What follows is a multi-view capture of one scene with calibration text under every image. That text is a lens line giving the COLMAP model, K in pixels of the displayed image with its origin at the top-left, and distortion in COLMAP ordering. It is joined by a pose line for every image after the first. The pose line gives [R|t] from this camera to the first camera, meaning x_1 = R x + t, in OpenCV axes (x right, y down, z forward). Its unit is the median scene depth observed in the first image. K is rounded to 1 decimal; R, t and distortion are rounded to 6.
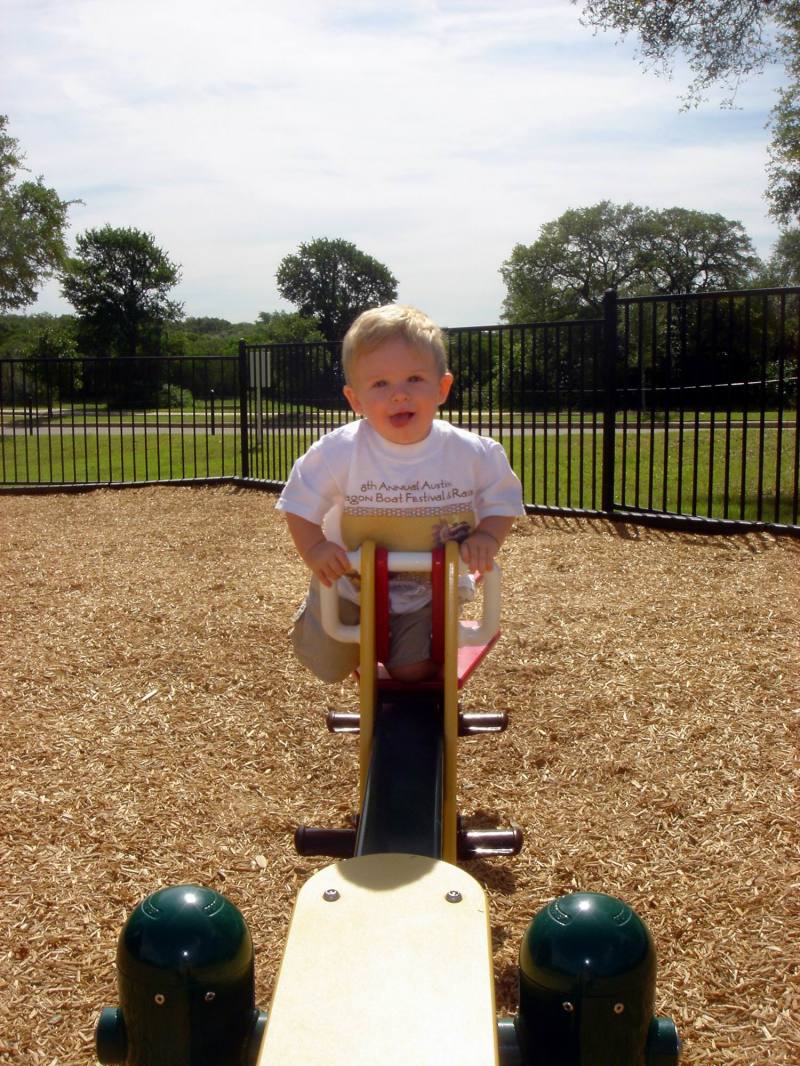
lens RADIAL K [[1227.5, 0, 400.0], [0, 1227.5, 533.0], [0, 0, 1]] dist [-0.169329, 0.141202]
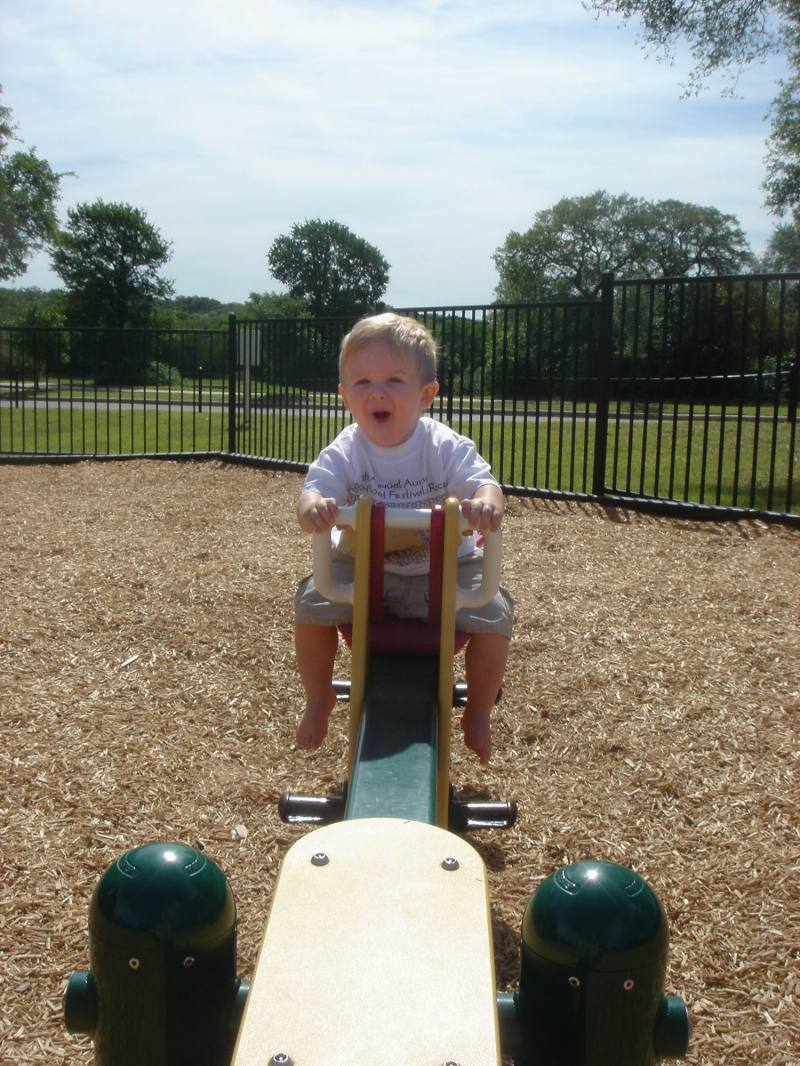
lens RADIAL K [[1227.5, 0, 400.0], [0, 1227.5, 533.0], [0, 0, 1]] dist [-0.169329, 0.141202]
pose [[0.999497, 0.028769, 0.013330, -0.006344], [-0.028918, 0.999519, 0.011160, 0.014990], [-0.013003, -0.011539, 0.999849, 0.027345]]
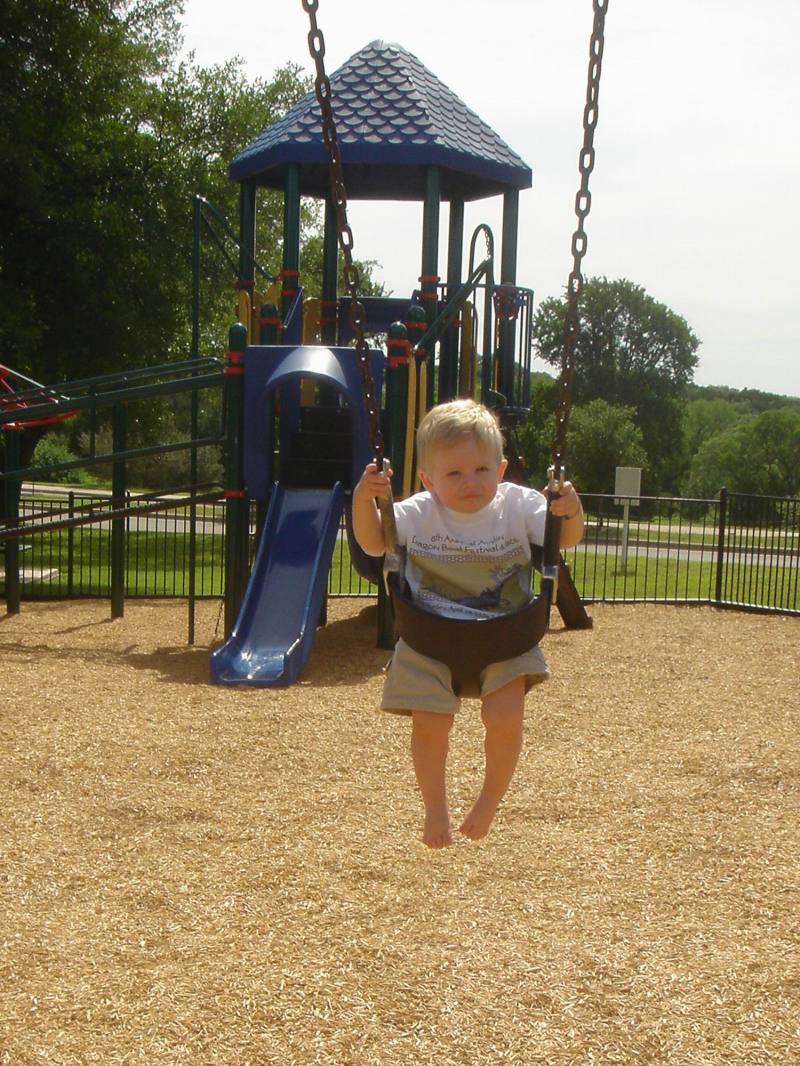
lens RADIAL K [[2239.0, 0, 400.0], [0, 2239.0, 533.0], [0, 0, 1]] dist [-0.194685, 0.045531]
pose [[0.995232, 0.049775, -0.083874, -0.900714], [-0.056699, 0.994994, -0.082297, 0.305200], [0.079358, 0.086660, 0.993072, -4.266103]]
